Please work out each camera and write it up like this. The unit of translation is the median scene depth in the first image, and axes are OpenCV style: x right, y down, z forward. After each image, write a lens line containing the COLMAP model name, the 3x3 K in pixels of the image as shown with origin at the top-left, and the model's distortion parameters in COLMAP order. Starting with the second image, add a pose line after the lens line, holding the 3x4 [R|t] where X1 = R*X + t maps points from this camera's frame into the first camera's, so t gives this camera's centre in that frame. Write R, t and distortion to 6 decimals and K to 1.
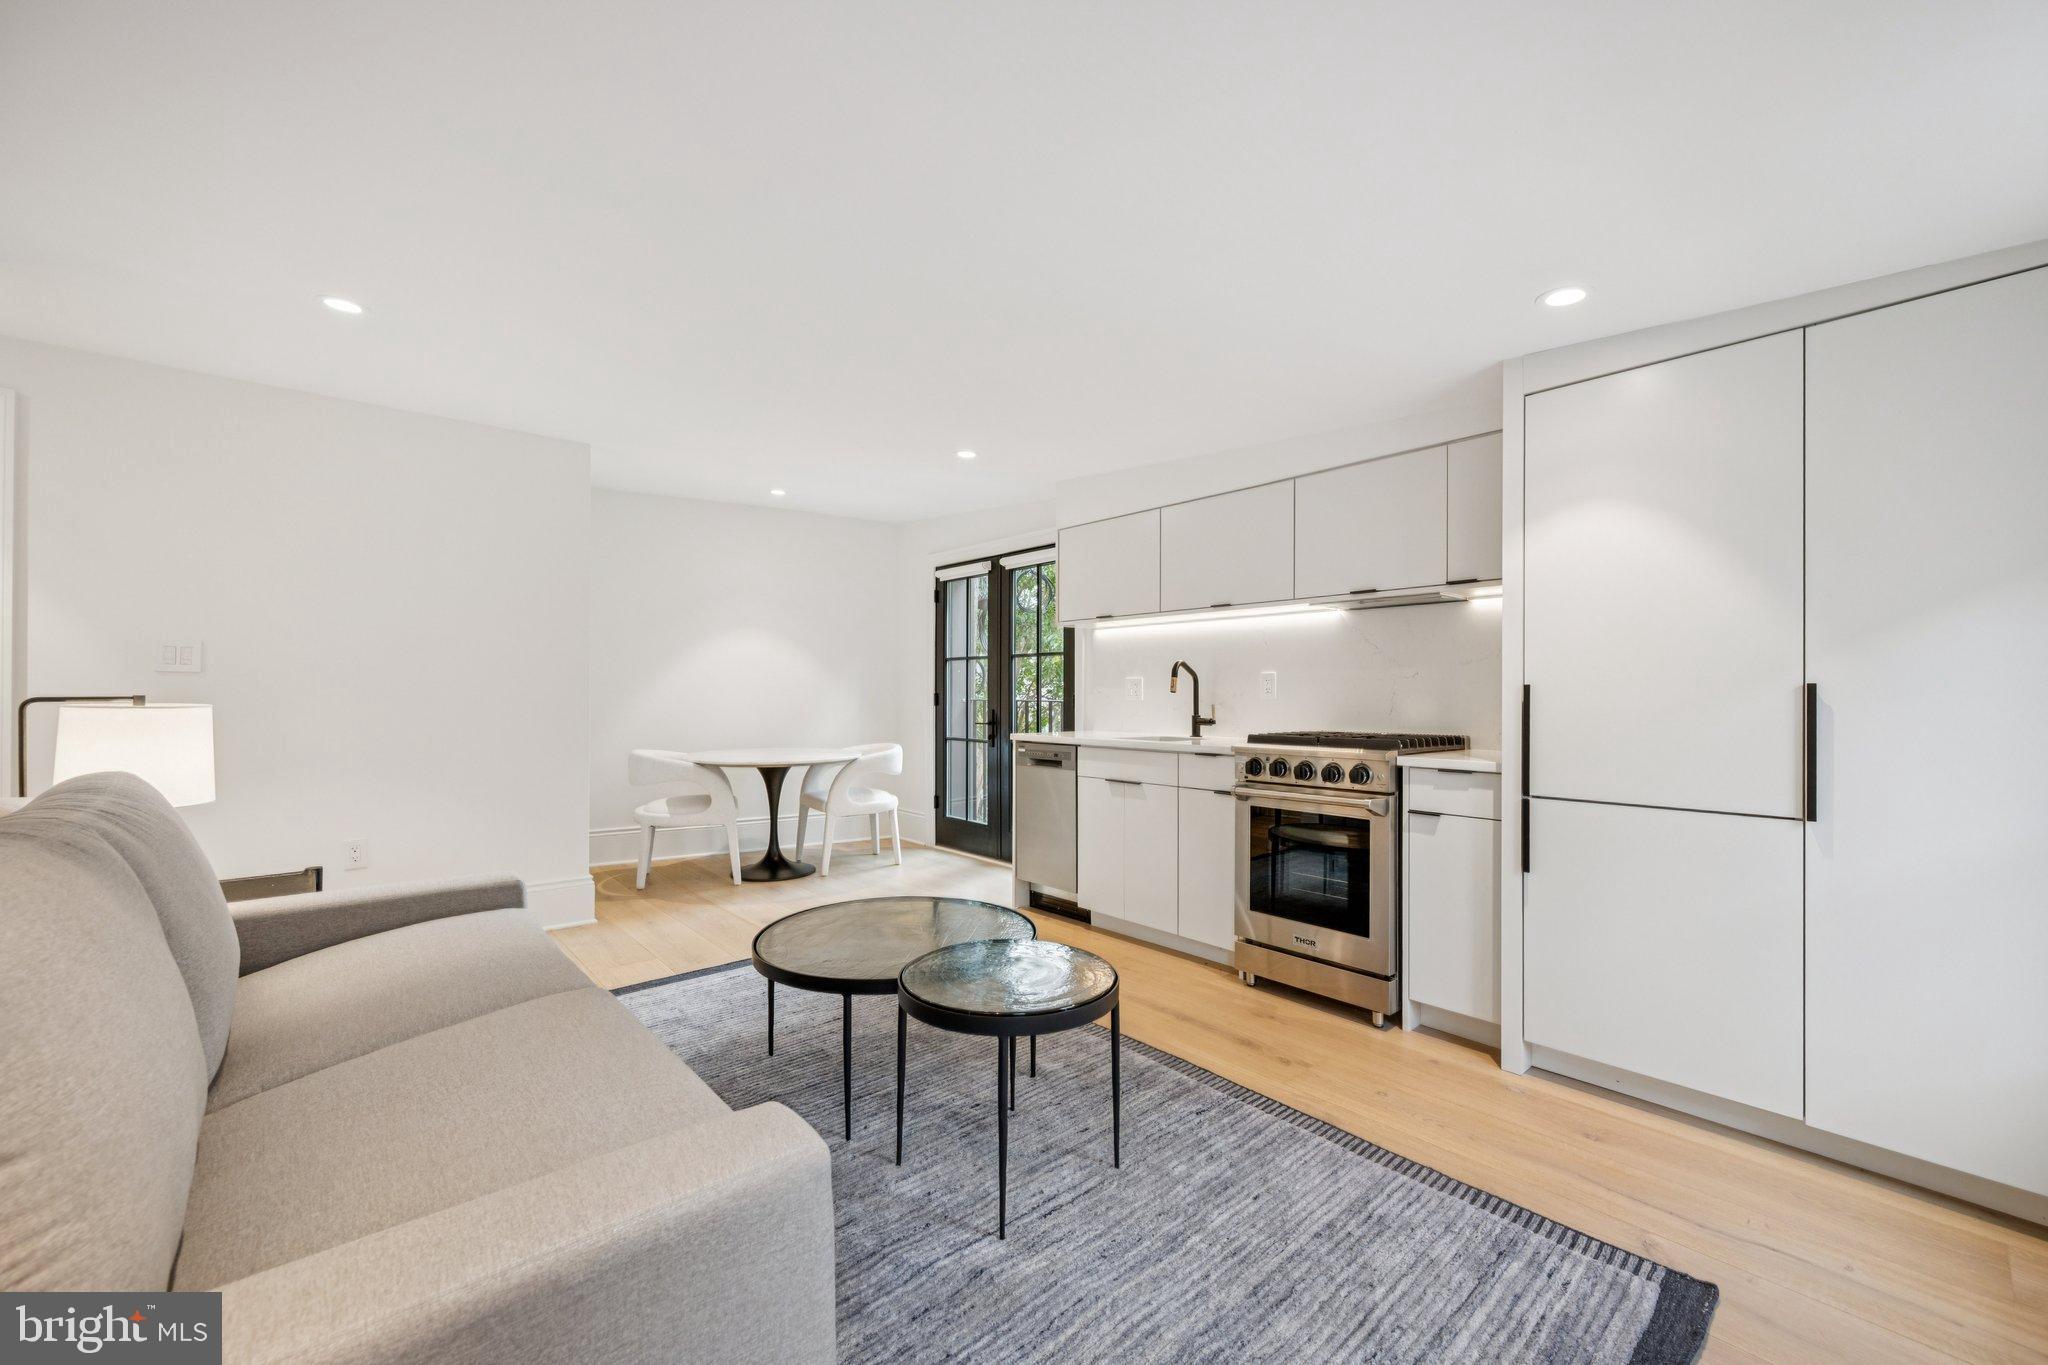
lens RADIAL K [[813.7, 0, 1030.4], [0, 813.7, 674.3], [0, 0, 1]] dist [-0.001986, 0.000014]
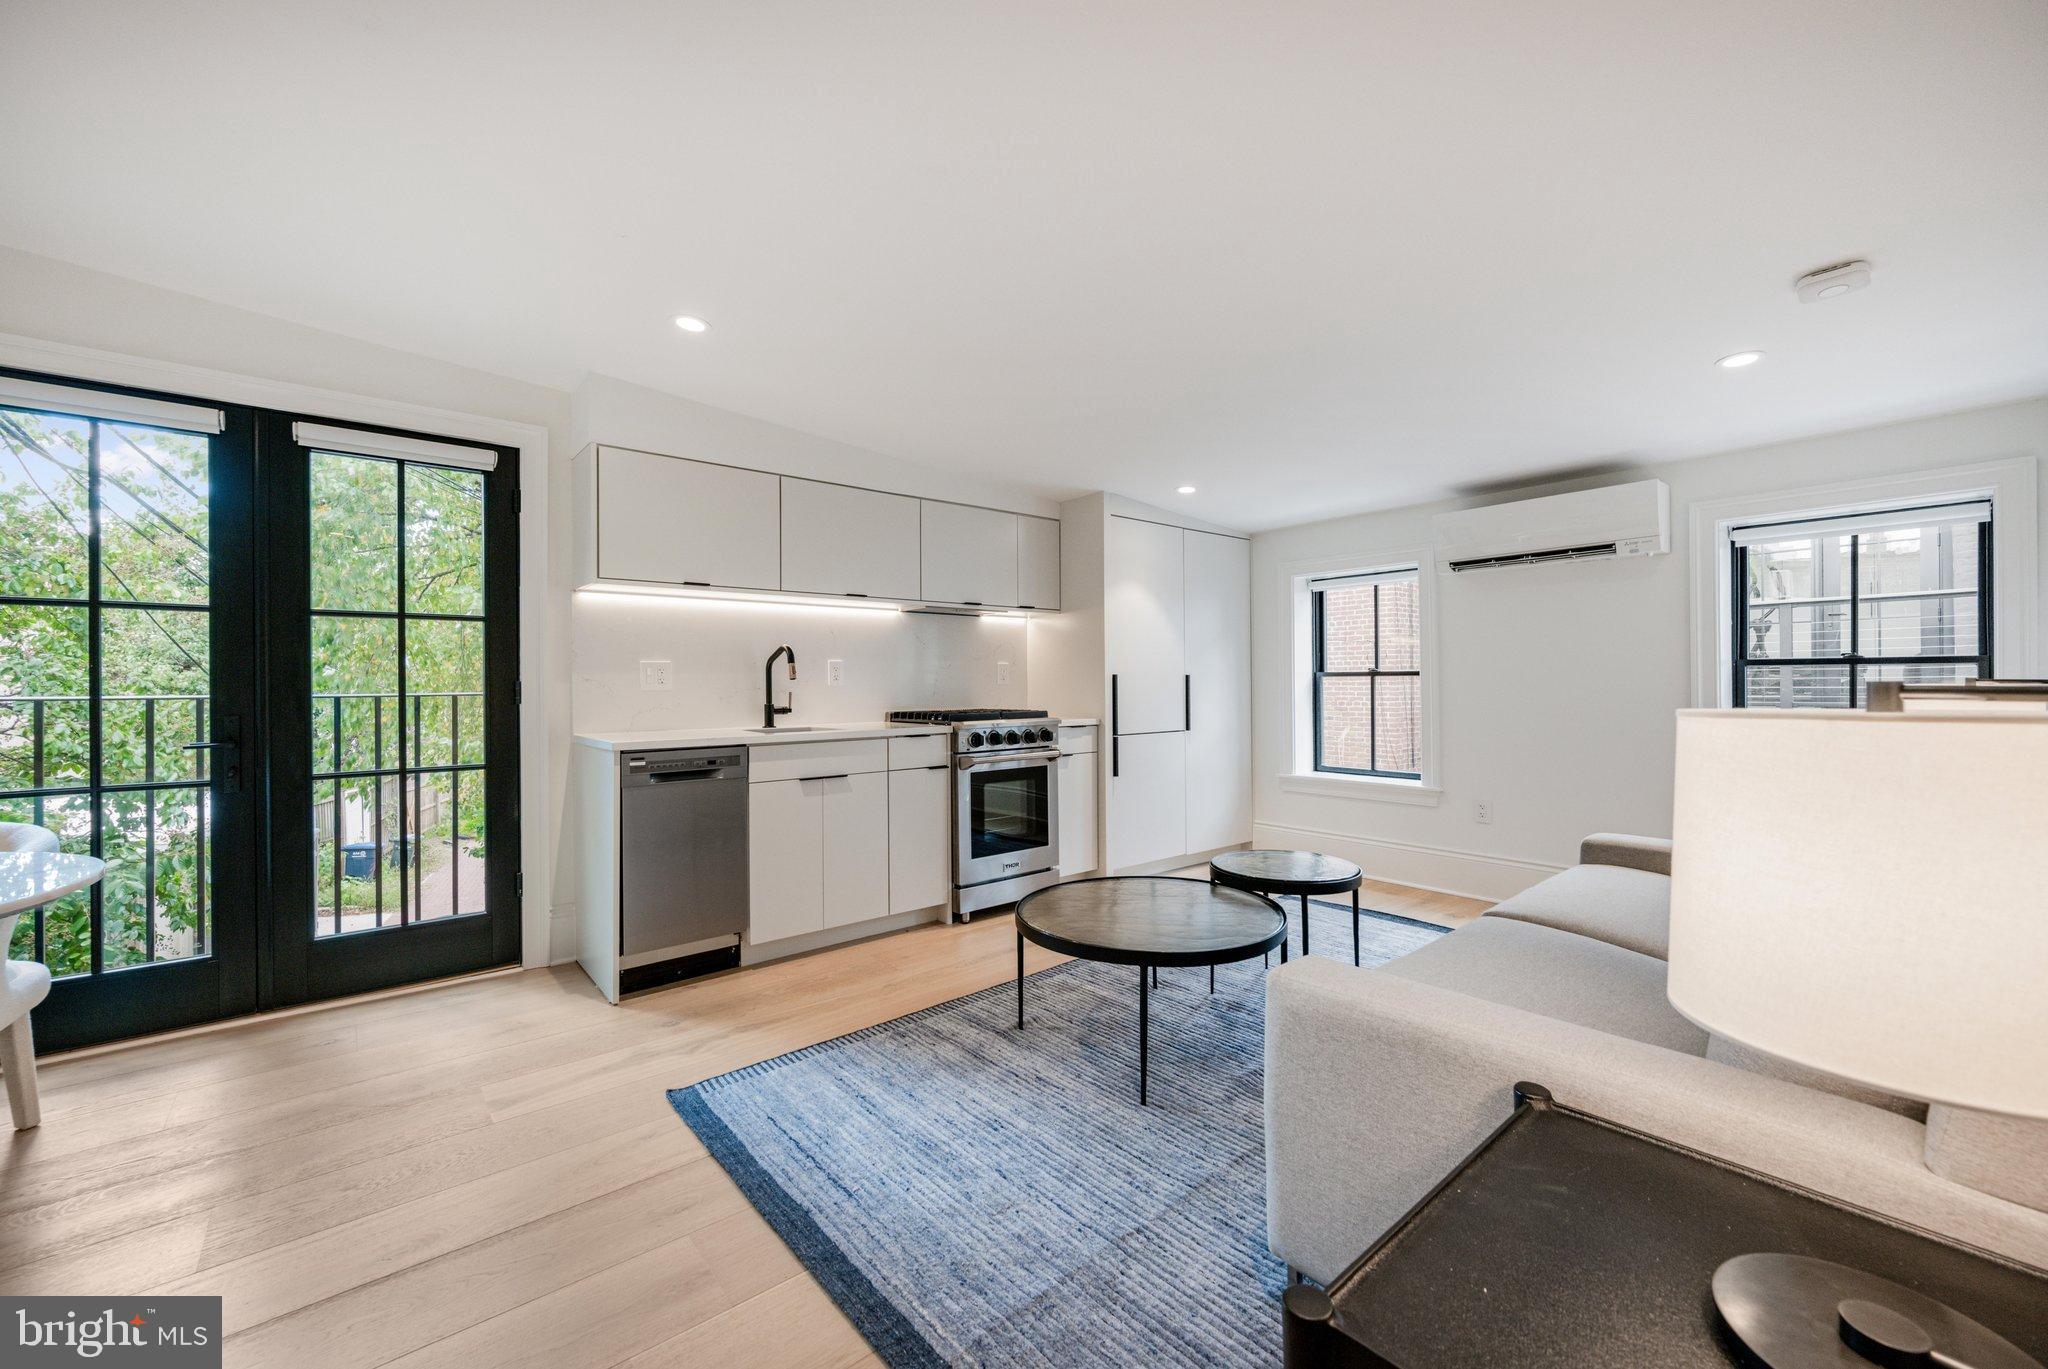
lens RADIAL K [[813.7, 0, 1030.4], [0, 813.7, 676.3], [0, 0, 1]] dist [-0.001986, 0.000014]
pose [[0.015291, 0.003509, 0.999877, -0.867418], [-0.019126, 0.999812, -0.003216, 0.018787], [-0.999700, -0.019075, 0.015356, 0.829233]]
